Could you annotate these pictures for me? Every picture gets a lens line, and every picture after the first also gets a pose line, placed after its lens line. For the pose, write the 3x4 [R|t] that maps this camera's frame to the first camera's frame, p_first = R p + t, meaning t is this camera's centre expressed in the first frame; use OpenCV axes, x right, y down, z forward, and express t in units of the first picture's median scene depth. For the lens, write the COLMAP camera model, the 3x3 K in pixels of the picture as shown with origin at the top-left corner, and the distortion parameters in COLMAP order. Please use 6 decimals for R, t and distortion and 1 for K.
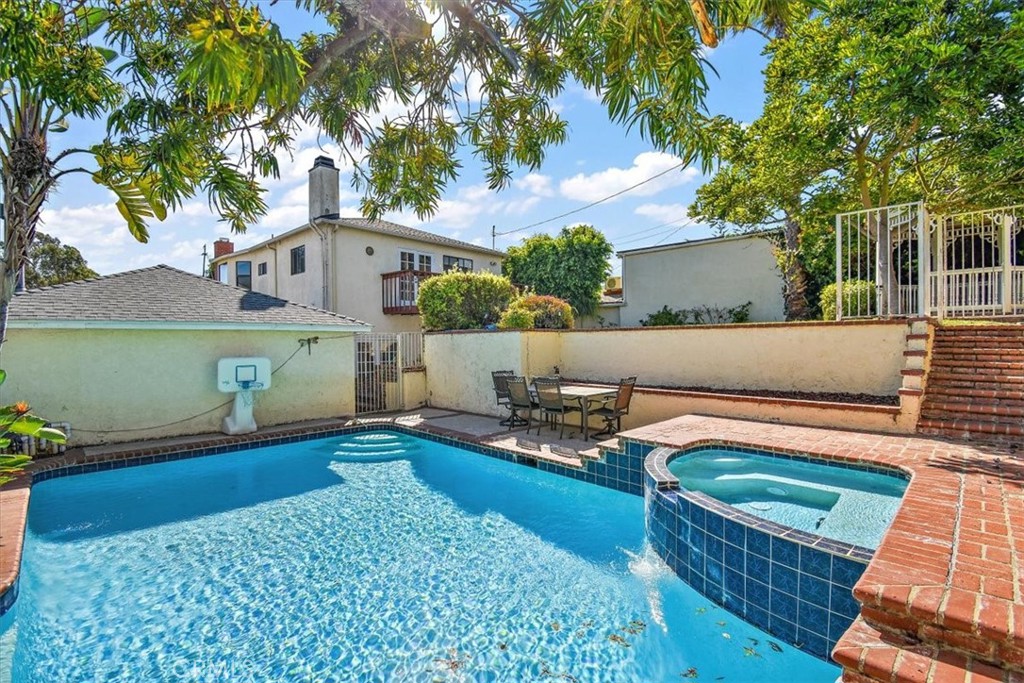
lens RADIAL K [[472.9, 0, 506.4], [0, 472.9, 345.9], [0, 0, 1]] dist [-0.009730, -0.007800]
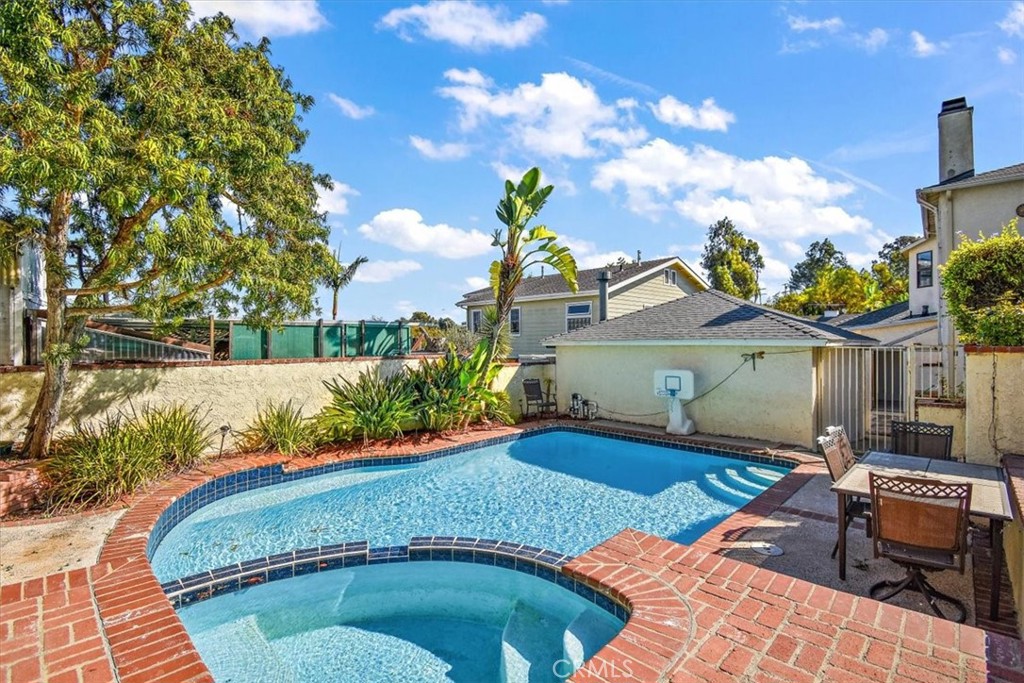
lens RADIAL K [[472.9, 0, 506.4], [0, 472.9, 336.4], [0, 0, 1]] dist [-0.009730, -0.007800]
pose [[0.027178, 0.001486, -0.999630, 0.597829], [-0.007201, 0.999973, 0.001291, -0.055034], [0.999605, 0.007163, 0.027188, 0.554658]]
